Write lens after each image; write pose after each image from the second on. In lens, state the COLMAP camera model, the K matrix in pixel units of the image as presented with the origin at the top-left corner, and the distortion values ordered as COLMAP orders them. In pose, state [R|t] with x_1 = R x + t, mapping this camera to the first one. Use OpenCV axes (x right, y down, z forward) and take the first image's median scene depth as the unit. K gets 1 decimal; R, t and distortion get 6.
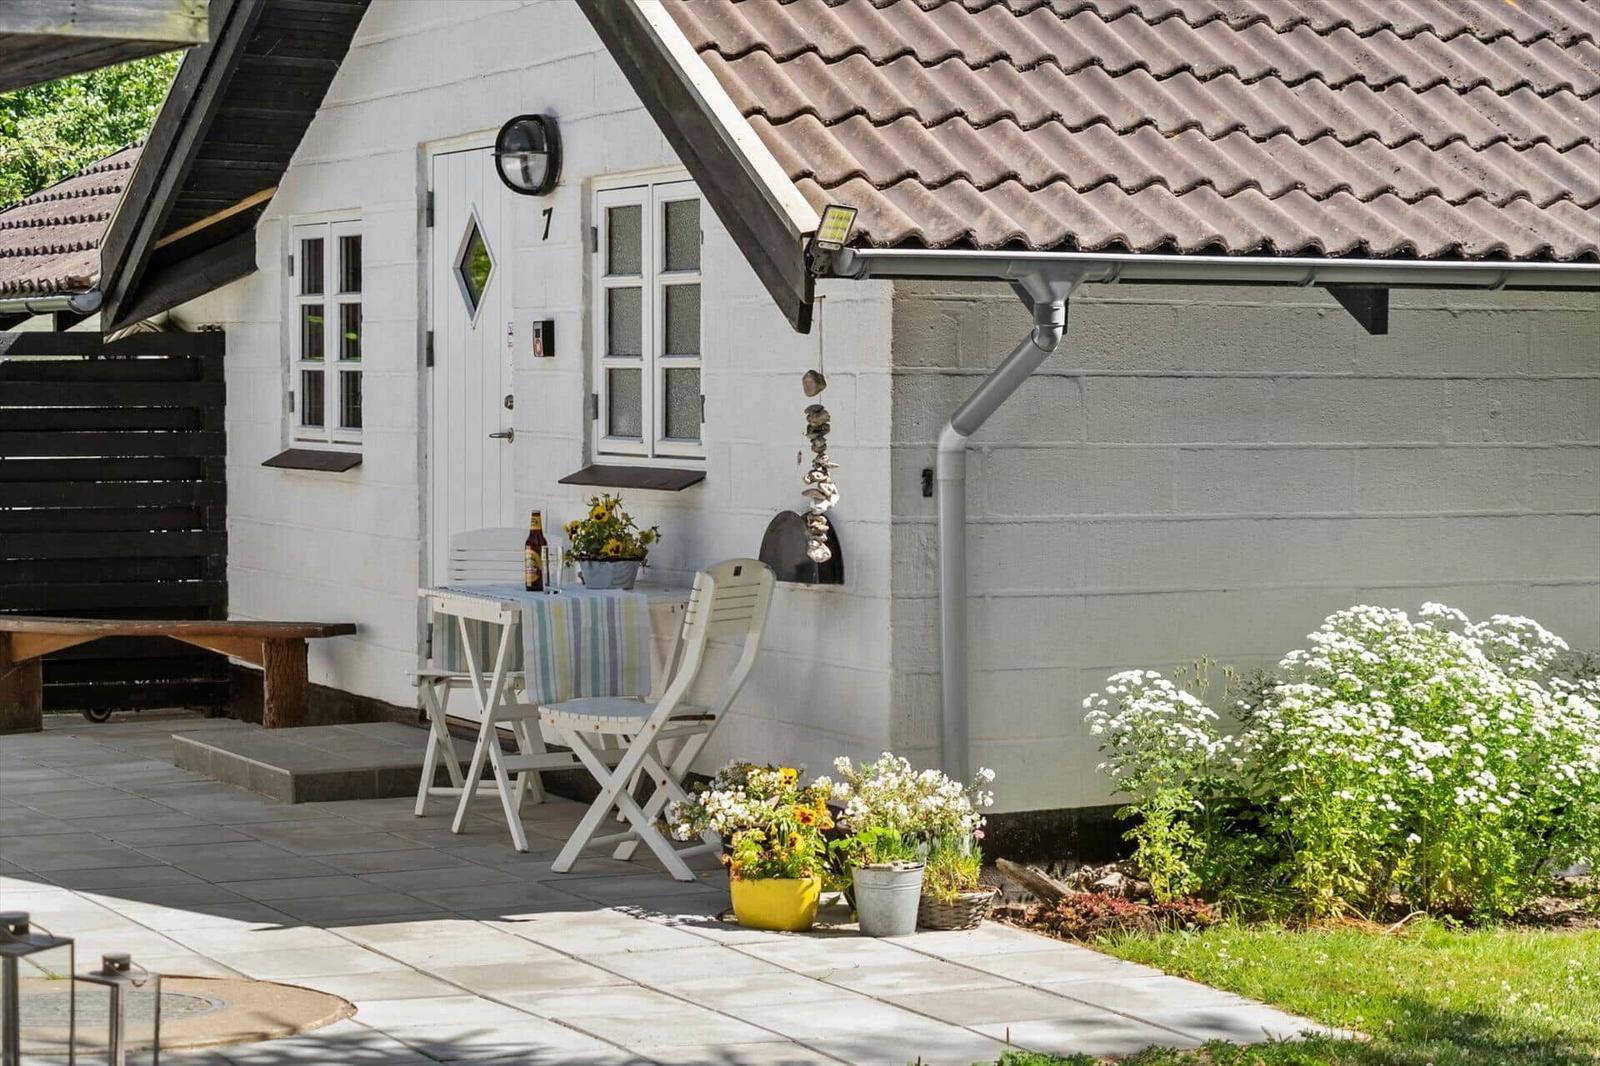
lens RADIAL K [[3567.3, 0, 799.6], [0, 3567.3, 532.8], [0, 0, 1]] dist [0.043836, 0.000000]
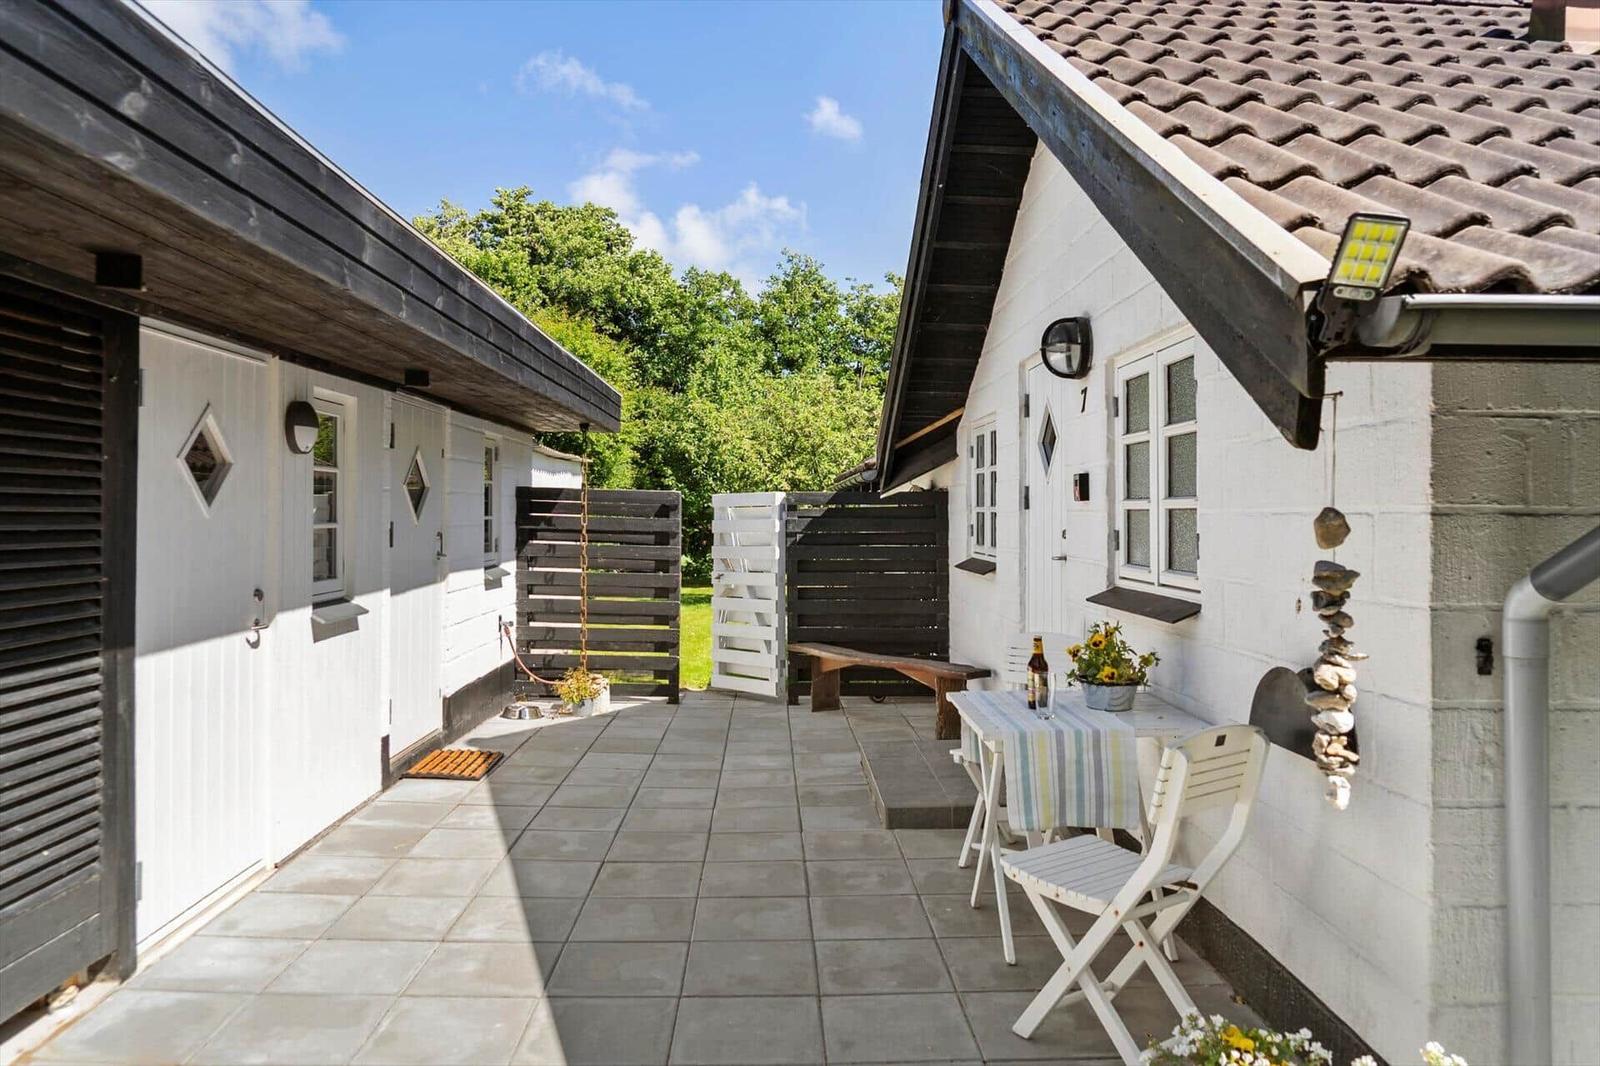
lens RADIAL K [[1047.9, 0, 778.8], [0, 1047.9, 500.0], [0, 0, 1]] dist [-0.022690, 0.000113]
pose [[0.895465, -0.006127, -0.445089, -0.000352], [-0.019857, 0.998360, -0.053692, -0.029567], [0.444688, 0.056918, 0.893875, 0.668427]]
